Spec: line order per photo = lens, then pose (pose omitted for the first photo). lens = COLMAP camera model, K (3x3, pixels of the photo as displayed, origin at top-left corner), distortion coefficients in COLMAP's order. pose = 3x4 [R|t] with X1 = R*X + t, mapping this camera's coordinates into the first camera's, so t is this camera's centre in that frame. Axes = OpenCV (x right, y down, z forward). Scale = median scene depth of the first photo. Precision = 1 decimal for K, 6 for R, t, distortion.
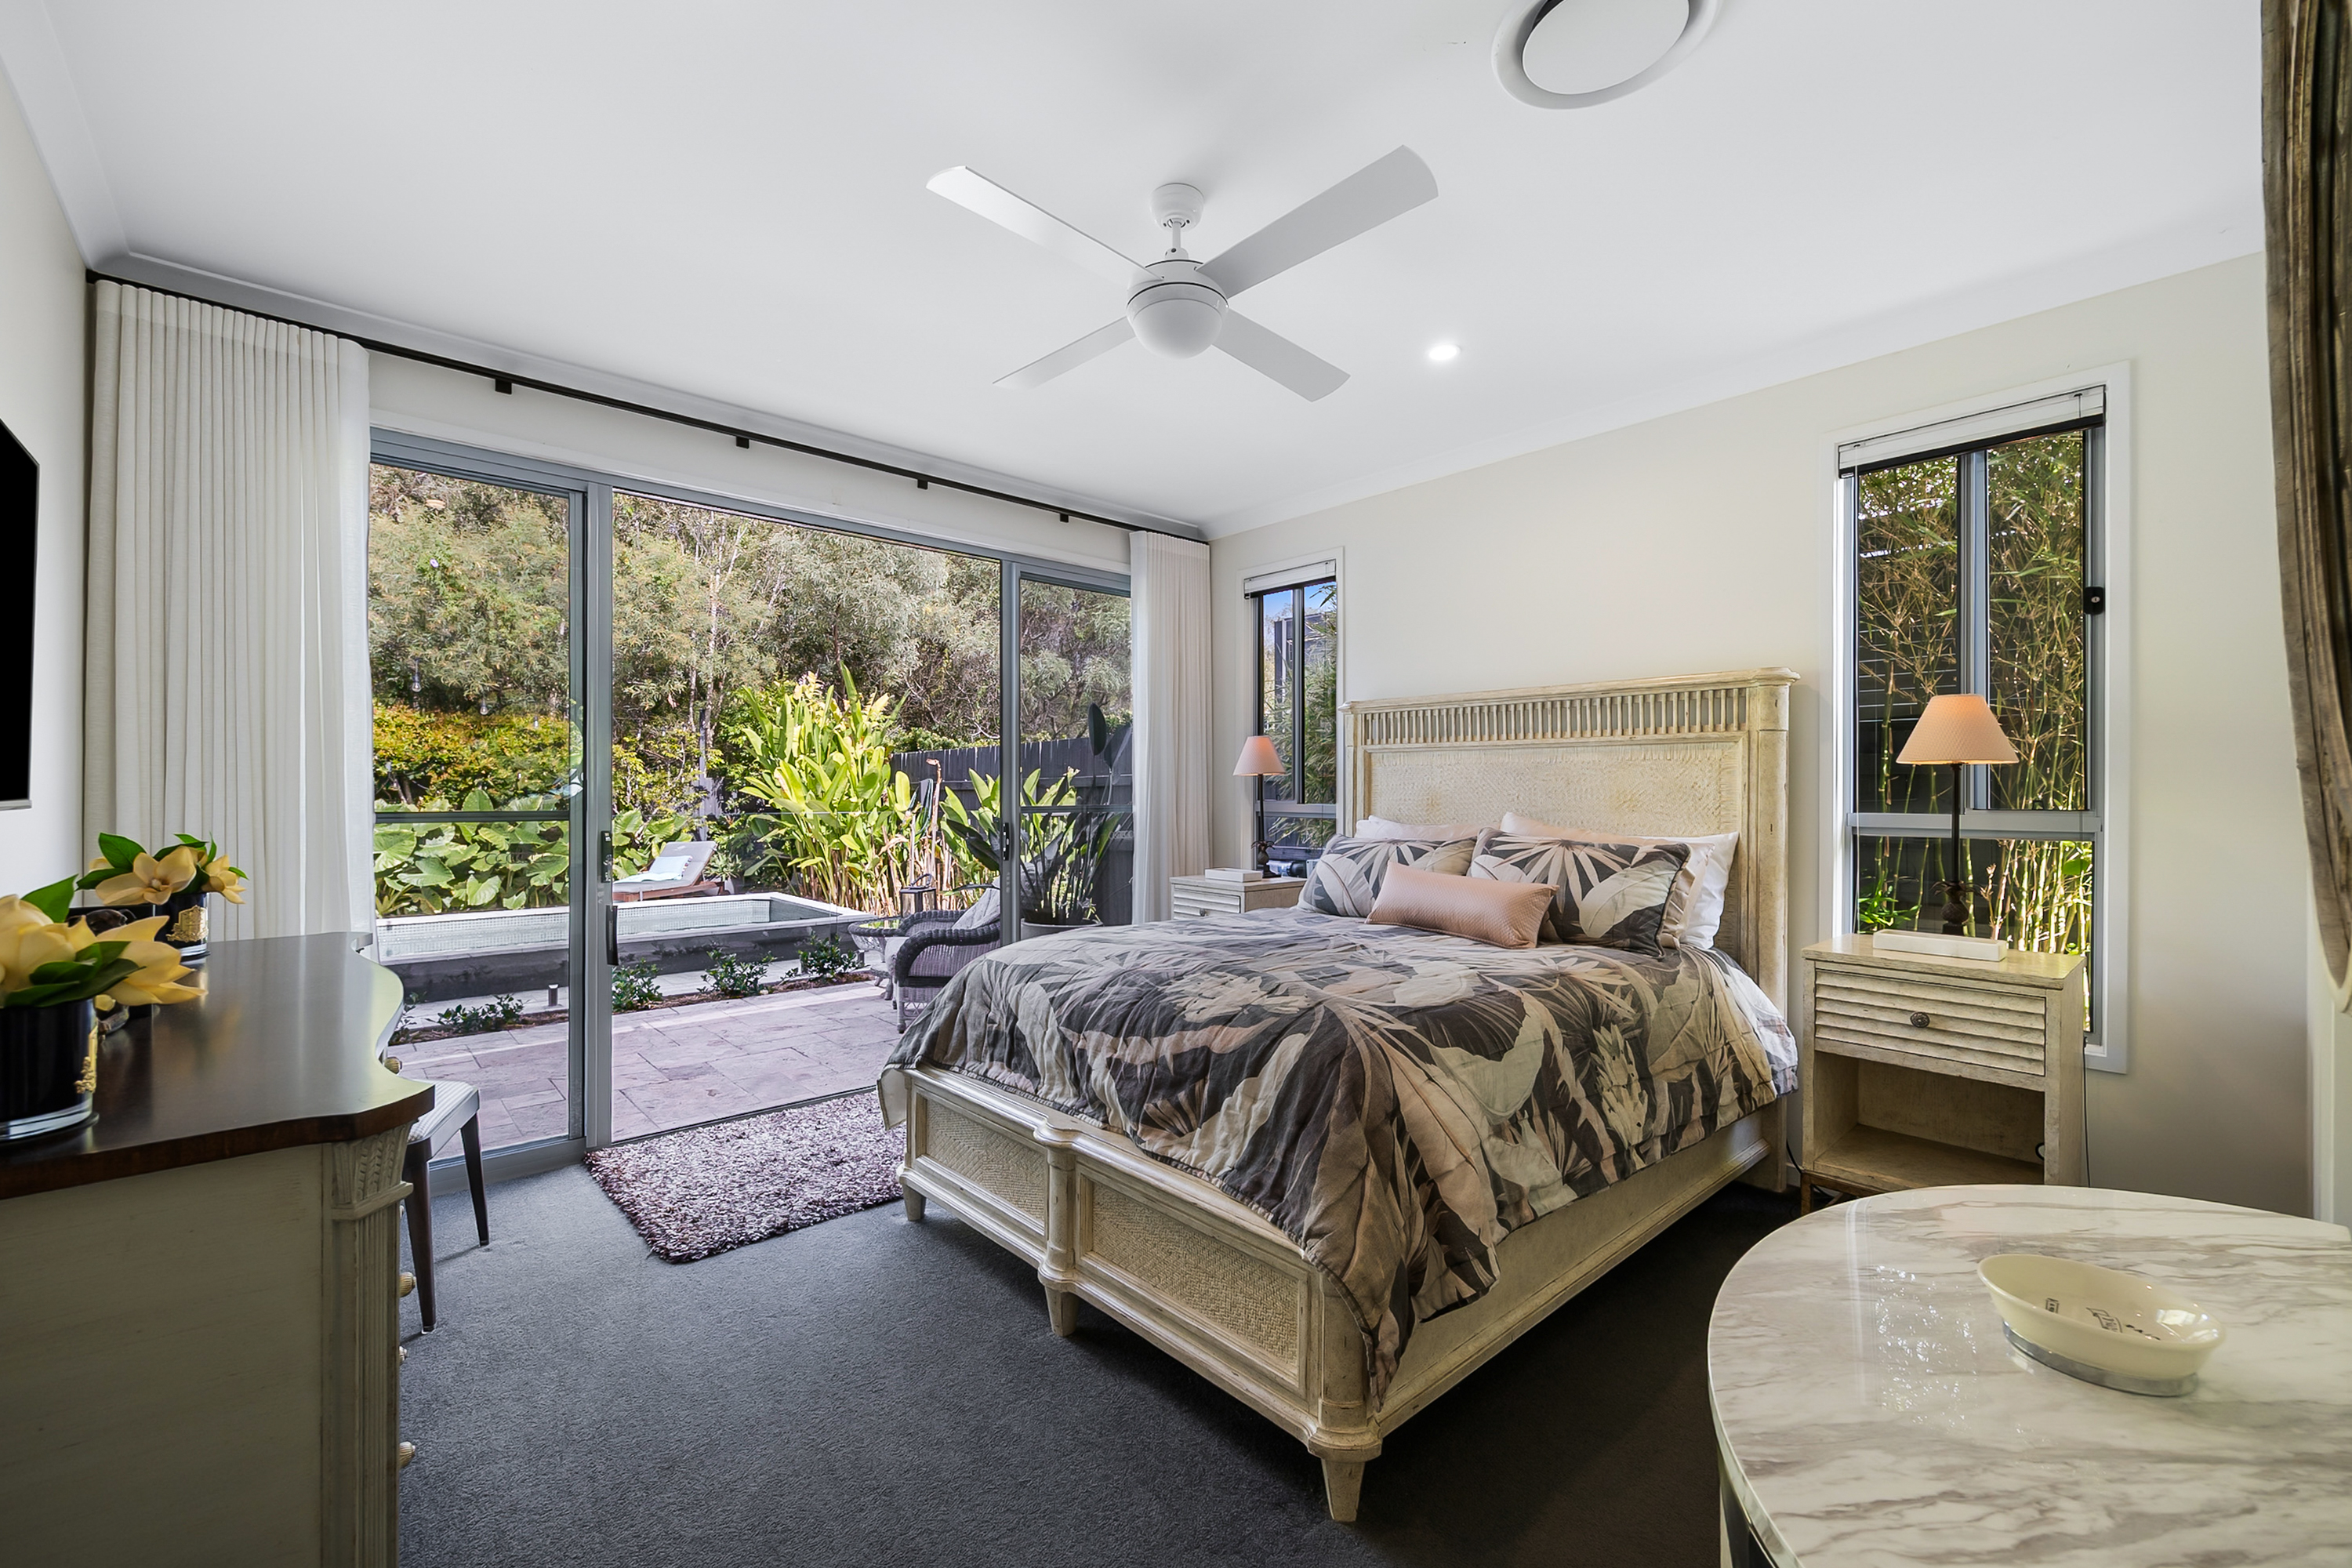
lens RADIAL K [[952.6, 0, 1215.2], [0, 952.6, 801.5], [0, 0, 1]] dist [-0.001806, -0.000101]
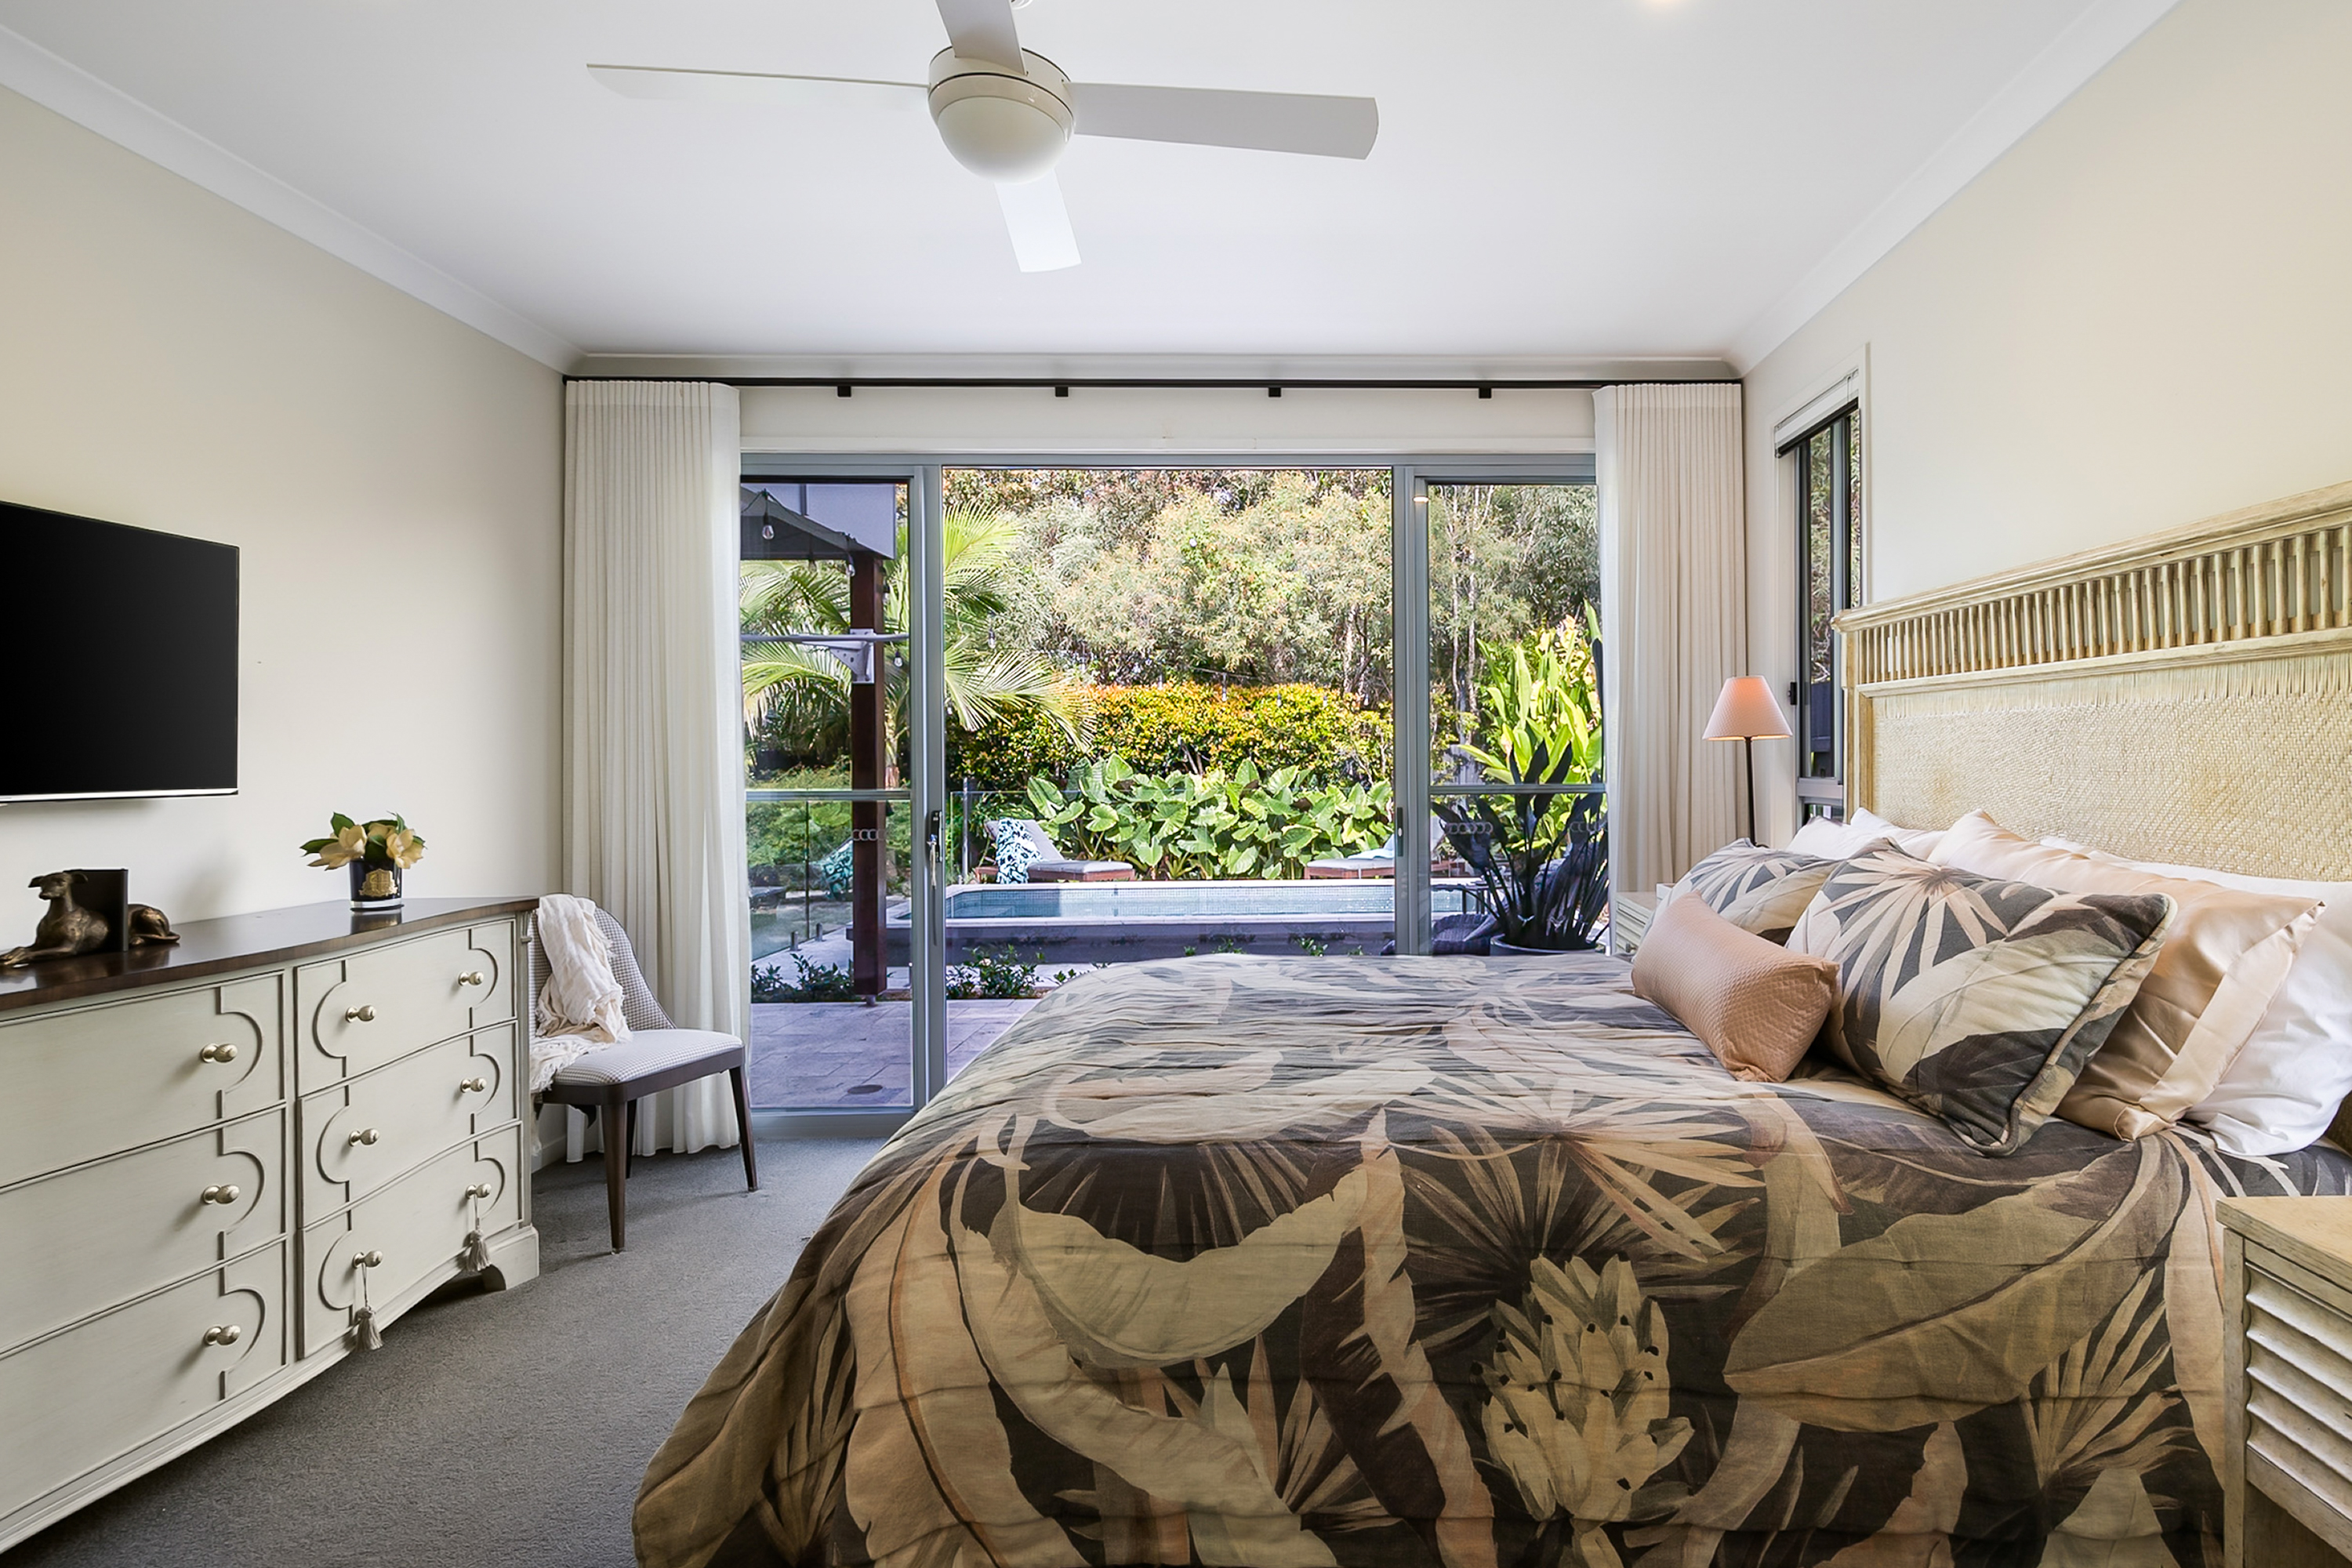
lens RADIAL K [[1204.3, 0, 1288.4], [0, 1204.3, 761.6], [0, 0, 1]] dist [0.004022, 0.002881]
pose [[0.757095, -0.005945, -0.653278, 0.417222], [0.002363, 0.999977, -0.006362, -0.010358], [0.653301, 0.003273, 0.757091, 0.253345]]
